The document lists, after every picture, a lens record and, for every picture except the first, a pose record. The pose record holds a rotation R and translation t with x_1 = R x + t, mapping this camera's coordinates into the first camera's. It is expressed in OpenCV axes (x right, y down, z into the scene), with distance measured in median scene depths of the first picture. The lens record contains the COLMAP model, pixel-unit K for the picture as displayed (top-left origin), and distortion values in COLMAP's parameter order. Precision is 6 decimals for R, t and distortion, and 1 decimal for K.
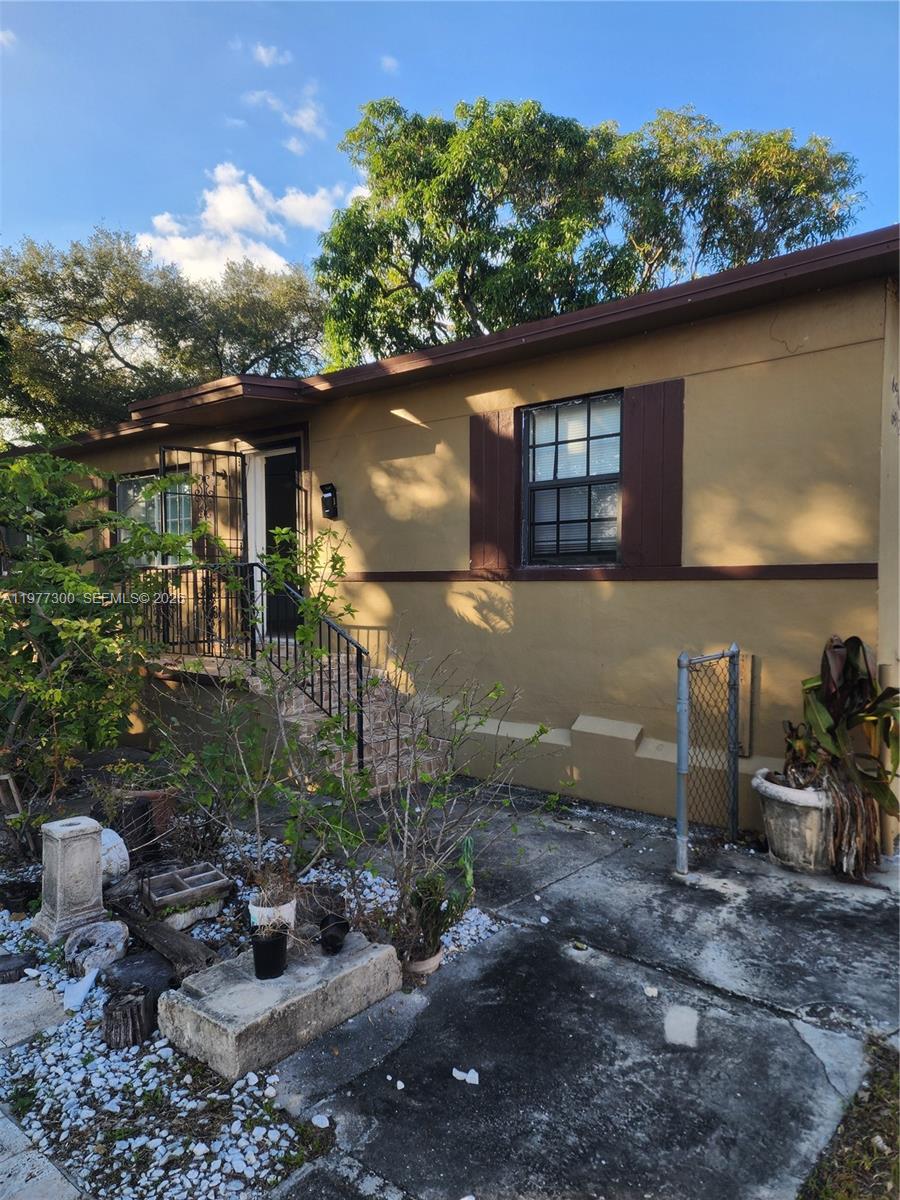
lens RADIAL K [[801.1, 0, 450.7], [0, 801.1, 619.2], [0, 0, 1]] dist [0.097416, -0.090118]
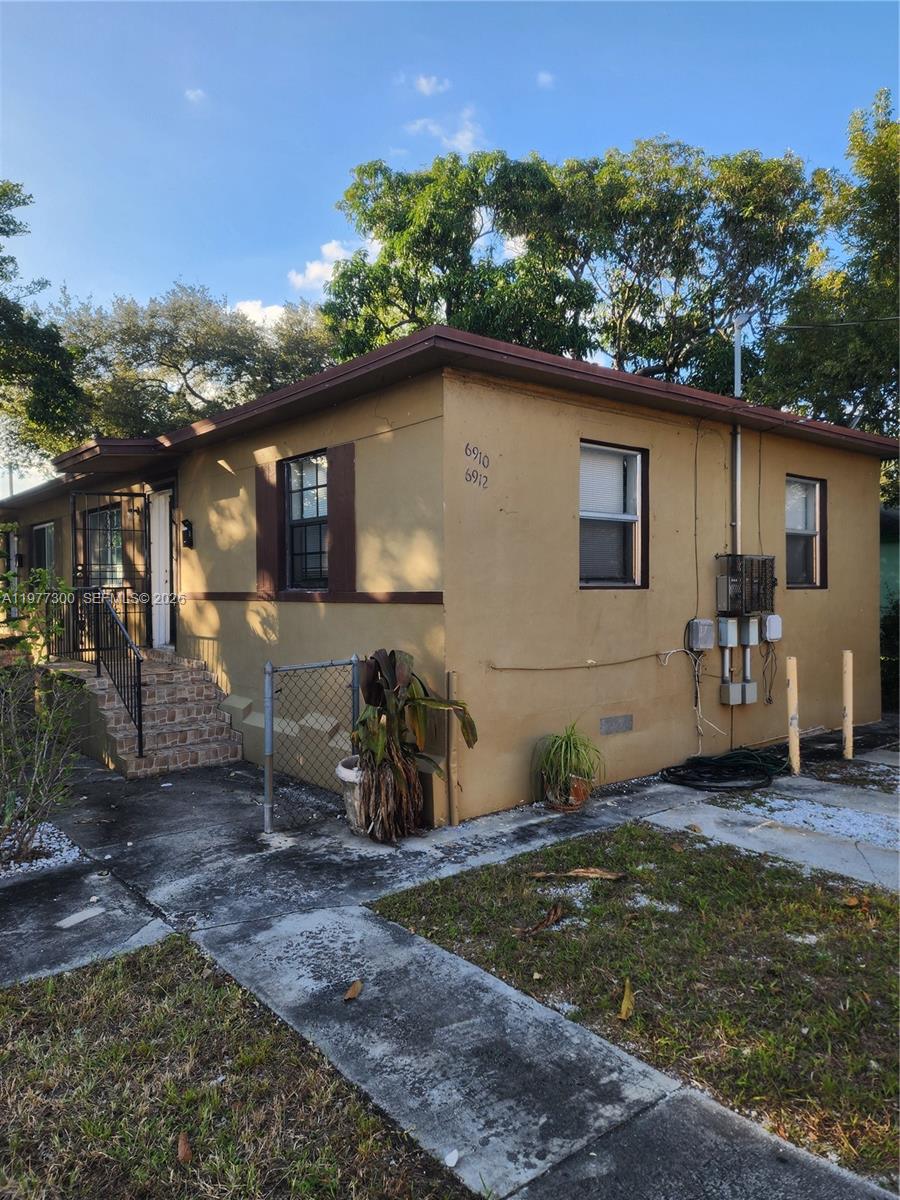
lens RADIAL K [[808.1, 0, 450.0], [0, 808.1, 600.0], [0, 0, 1]] dist [0.097756, -0.093620]
pose [[0.982990, -0.003750, -0.183619, 0.582944], [-0.001222, 0.999636, -0.026954, -0.017466], [0.183653, 0.026719, 0.982628, -0.171727]]
